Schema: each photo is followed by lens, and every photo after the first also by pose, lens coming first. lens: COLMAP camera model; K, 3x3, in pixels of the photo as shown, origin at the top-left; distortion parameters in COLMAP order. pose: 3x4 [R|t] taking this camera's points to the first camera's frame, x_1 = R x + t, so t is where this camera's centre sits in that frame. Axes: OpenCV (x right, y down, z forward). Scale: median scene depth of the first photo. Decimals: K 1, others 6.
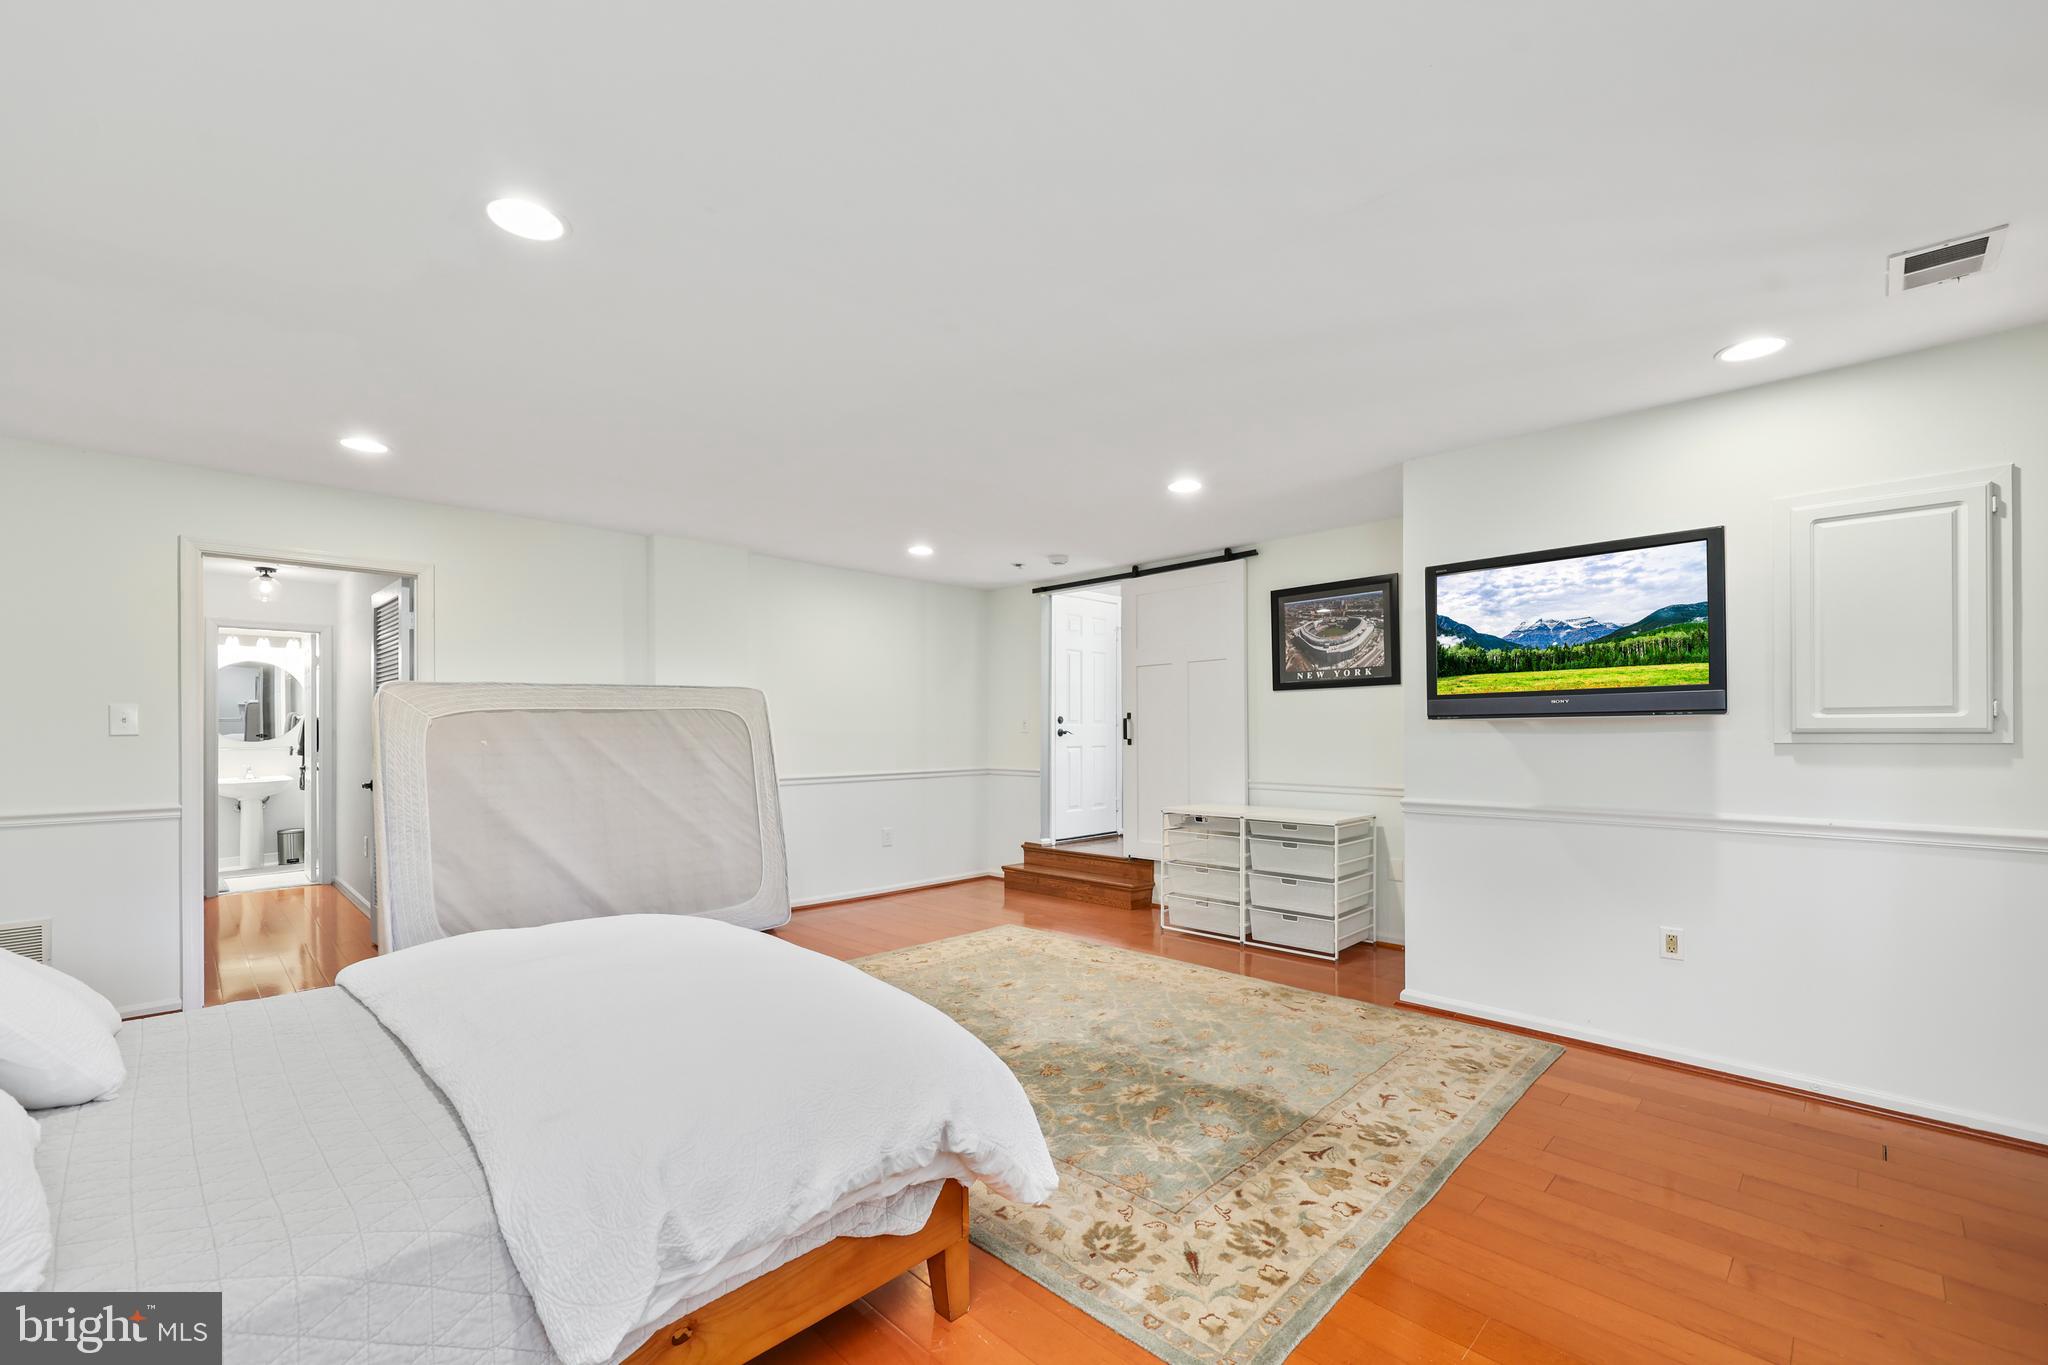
lens RADIAL K [[841.2, 0, 1023.9], [0, 841.2, 719.5], [0, 0, 1]] dist [-0.002154, -0.000042]
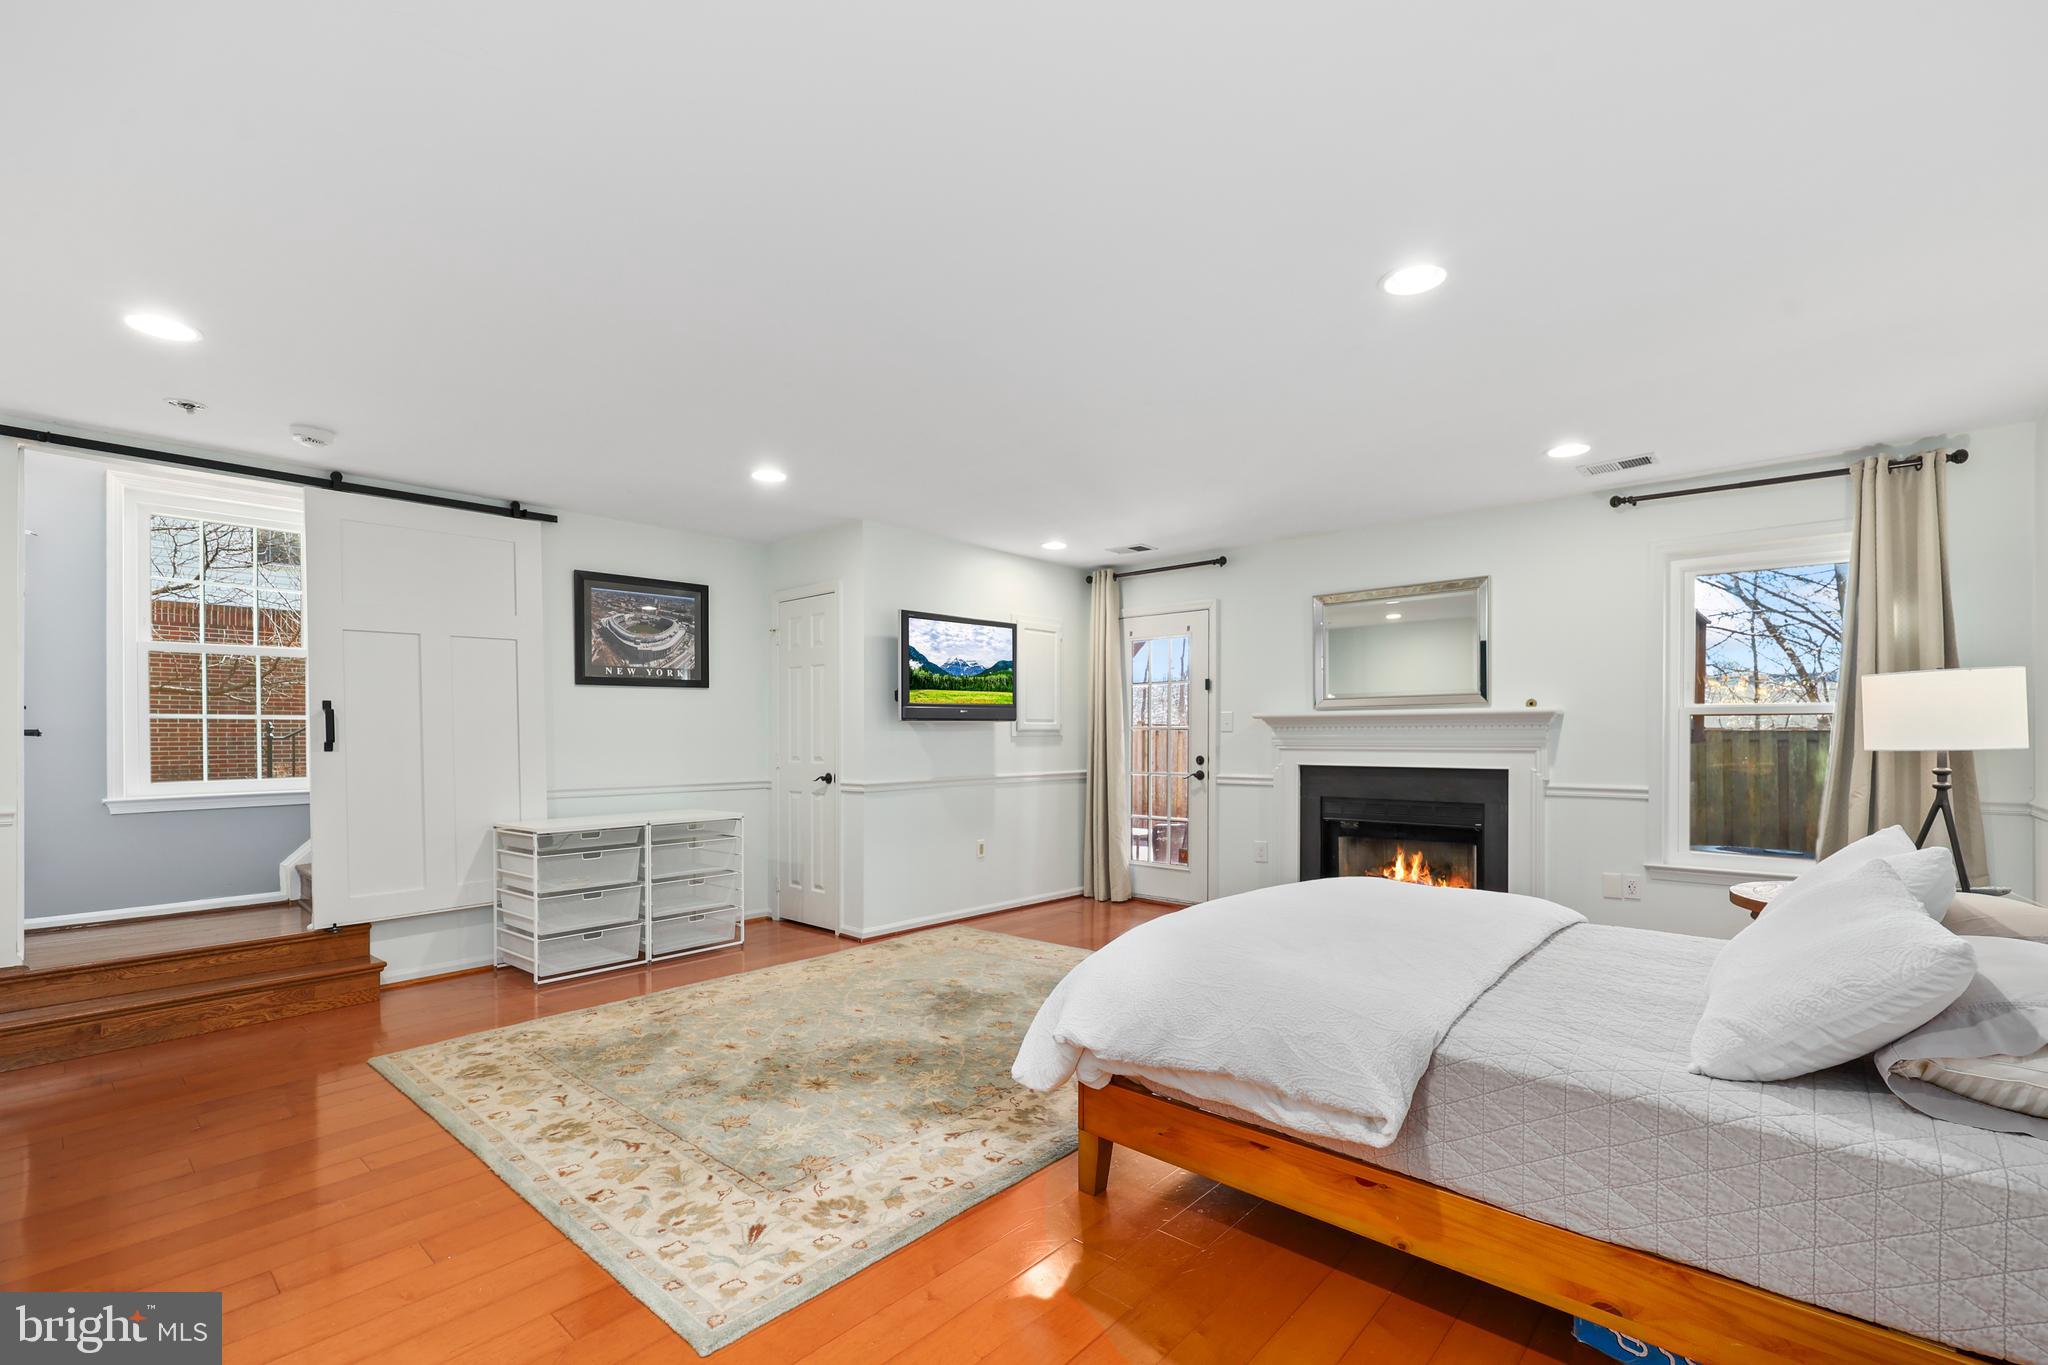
lens RADIAL K [[853.8, 0, 1021.0], [0, 853.8, 735.8], [0, 0, 1]] dist [0.001085, 0.000045]
pose [[-0.044417, 0.002957, 0.999009, -0.656520], [-0.005538, 0.999980, -0.003206, 0.021559], [-0.998998, -0.005675, -0.044400, 0.612429]]
